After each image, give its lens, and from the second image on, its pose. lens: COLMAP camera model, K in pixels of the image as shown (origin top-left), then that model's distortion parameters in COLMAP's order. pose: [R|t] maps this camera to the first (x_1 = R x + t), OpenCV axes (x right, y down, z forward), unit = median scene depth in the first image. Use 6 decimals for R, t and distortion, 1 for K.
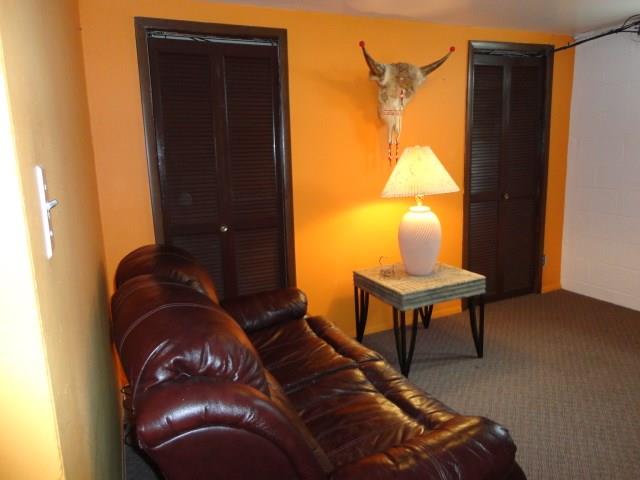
lens RADIAL K [[469.3, 0, 320.4], [0, 469.3, 238.6], [0, 0, 1]] dist [0.036916, -0.001968]
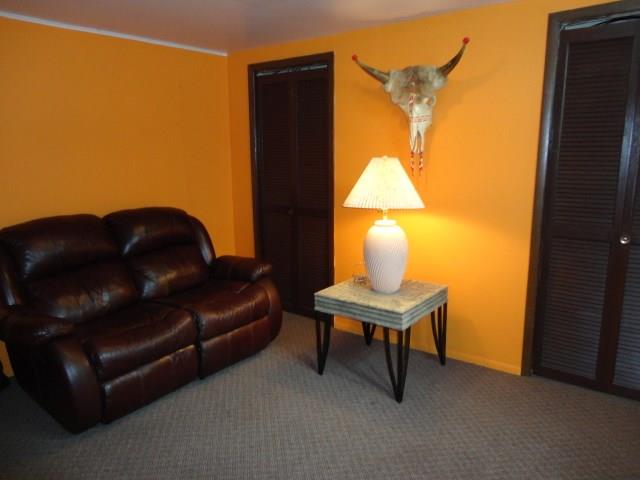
lens RADIAL K [[469.3, 0, 320.4], [0, 469.3, 238.6], [0, 0, 1]] dist [0.036916, -0.001968]
pose [[0.494813, 0.187157, -0.848606, 0.947073], [-0.176702, 0.977801, 0.112617, -0.114254], [0.850845, 0.094226, 0.516899, 0.400922]]
